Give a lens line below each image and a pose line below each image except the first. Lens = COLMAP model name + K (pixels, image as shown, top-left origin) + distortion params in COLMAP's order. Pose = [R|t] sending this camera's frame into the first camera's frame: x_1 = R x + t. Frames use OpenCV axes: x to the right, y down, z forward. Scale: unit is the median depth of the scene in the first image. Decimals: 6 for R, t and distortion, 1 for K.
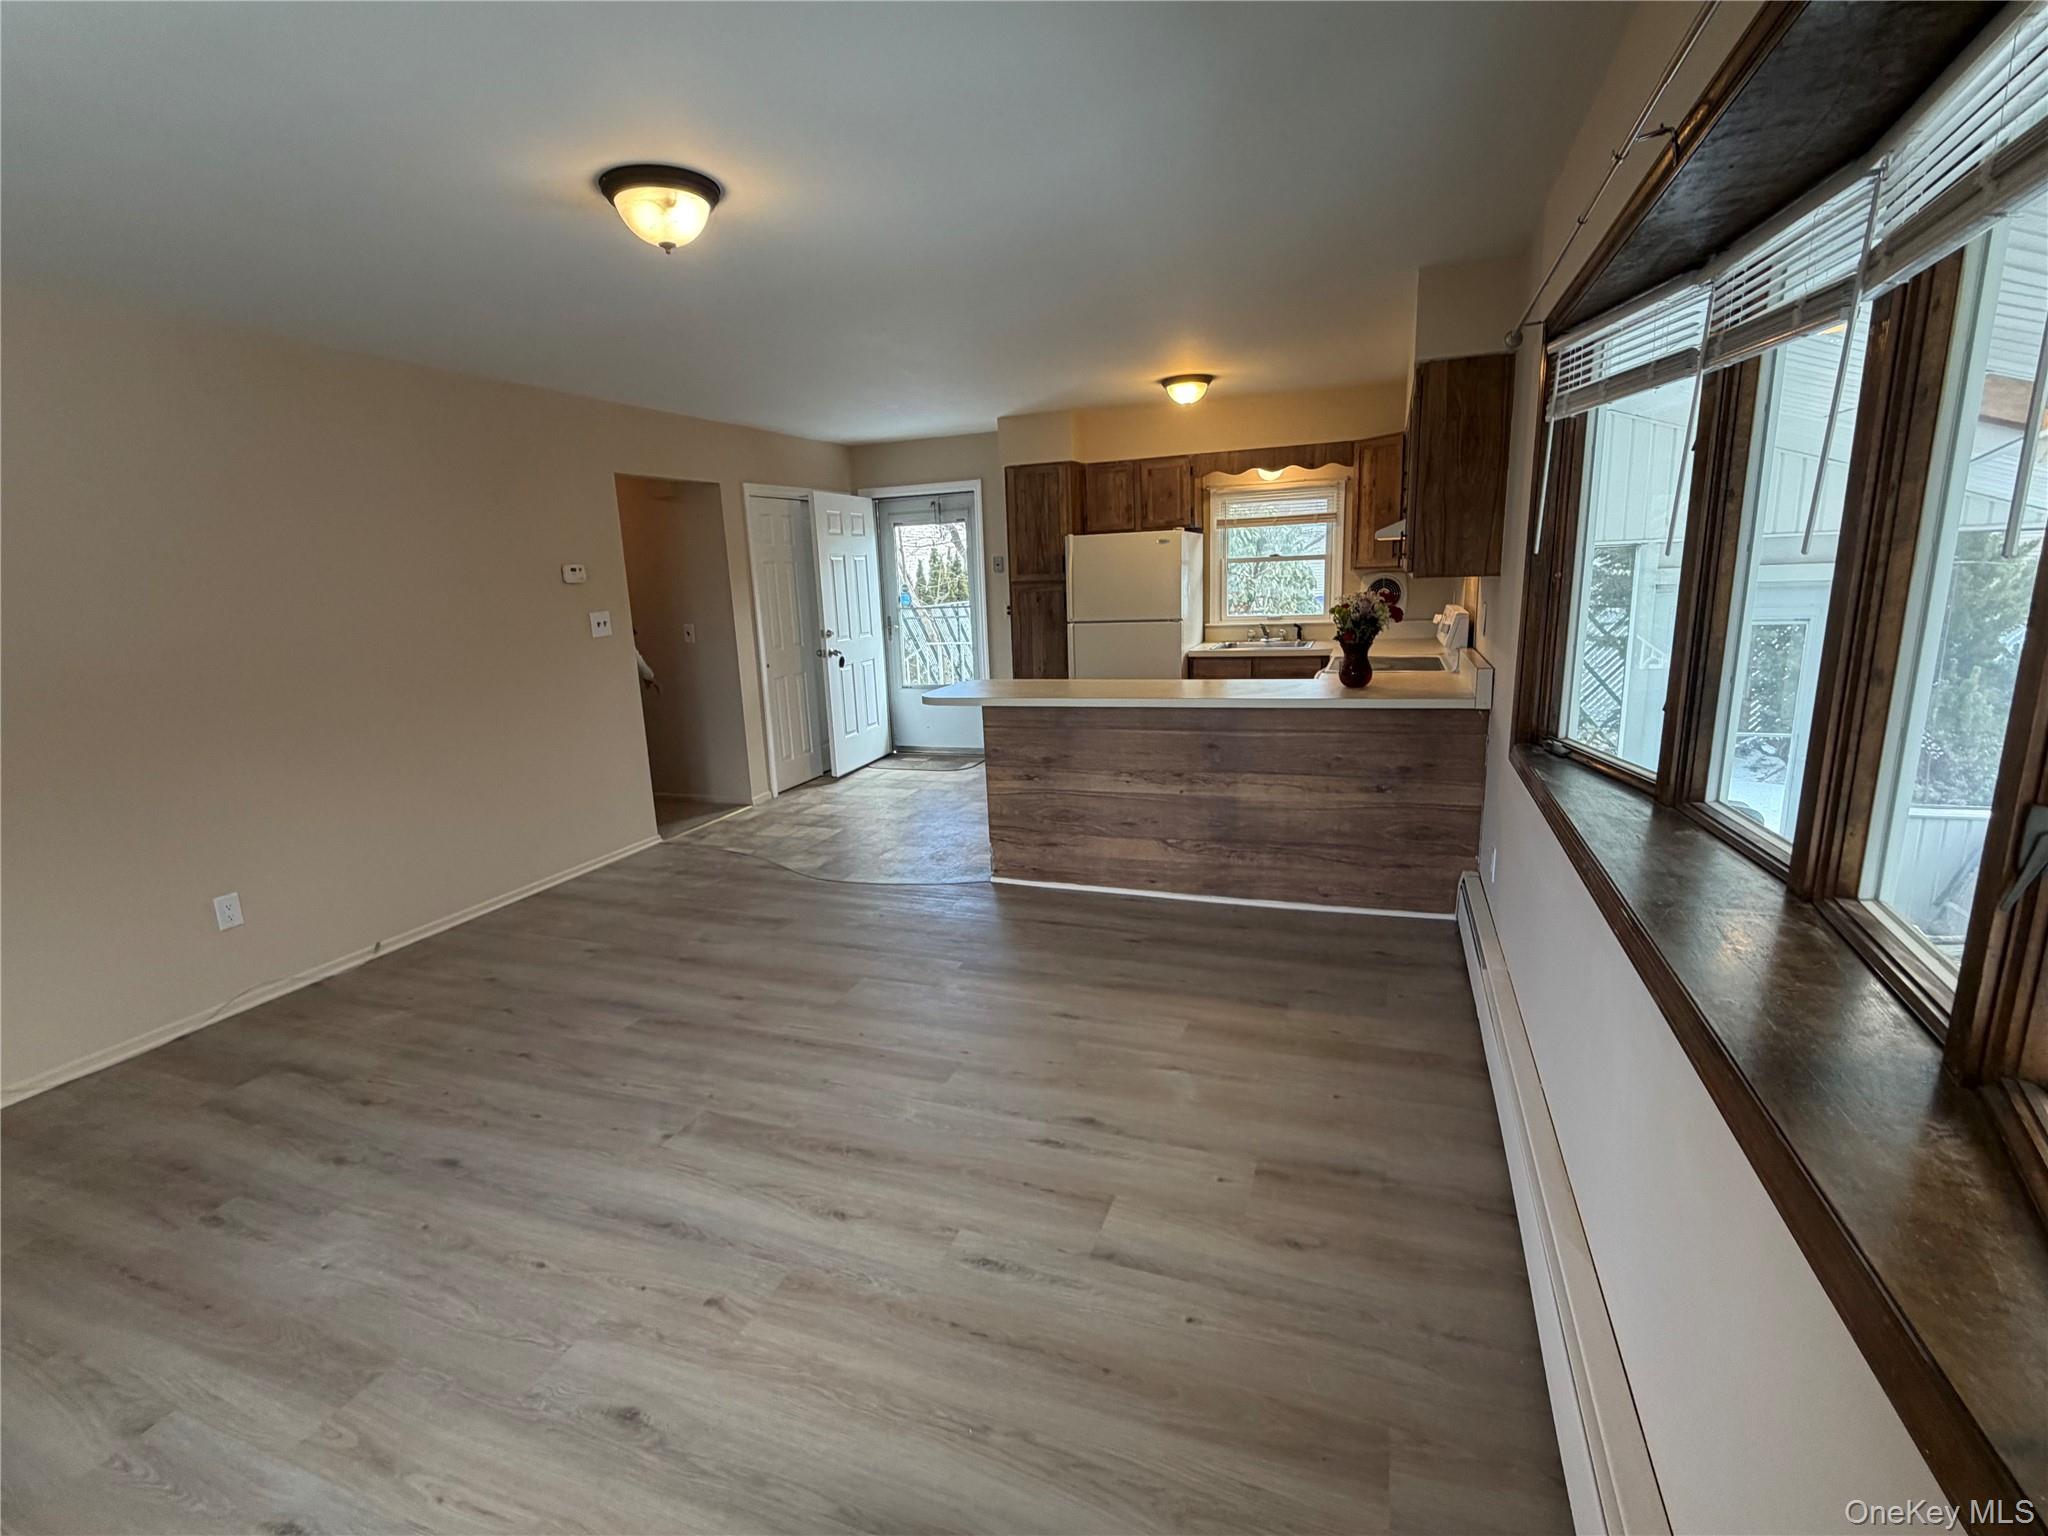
lens RADIAL K [[938.5, 0, 1019.6], [0, 938.5, 769.2], [0, 0, 1]] dist [0.001857, -0.000596]
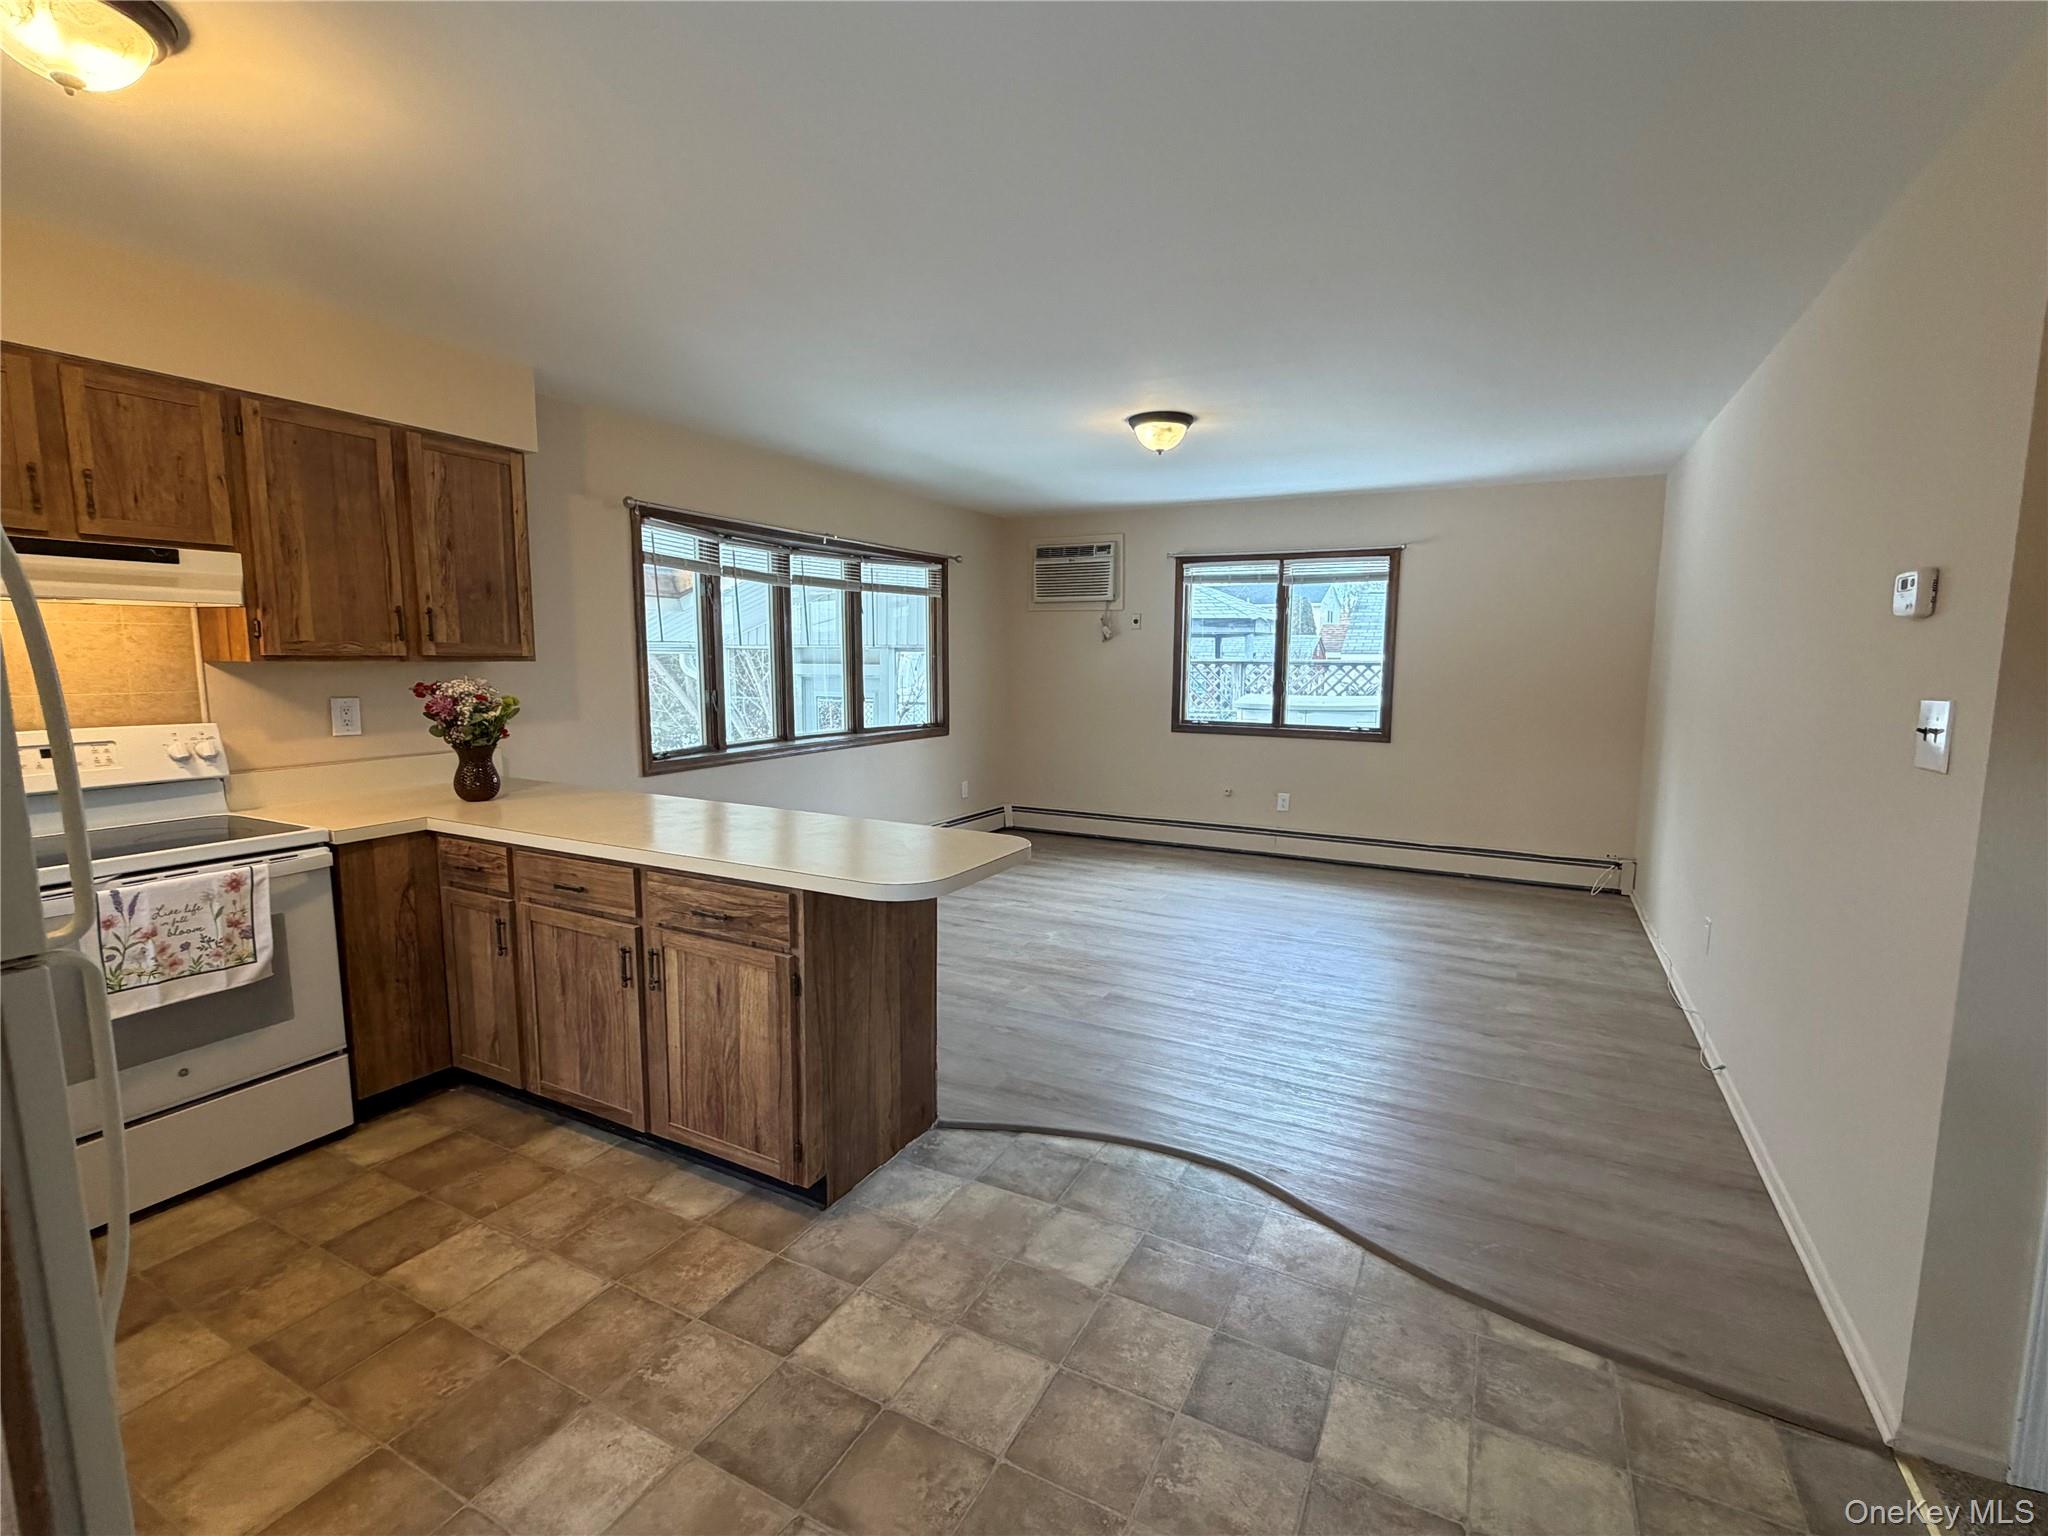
lens RADIAL K [[937.1, 0, 1021.2], [0, 937.1, 772.0], [0, 0, 1]] dist [0.000758, -0.000422]
pose [[-0.992149, 0.021055, 0.123275, -0.268020], [0.060512, 0.943474, 0.325875, -0.483675], [-0.109445, 0.330776, -0.937341, 2.405361]]
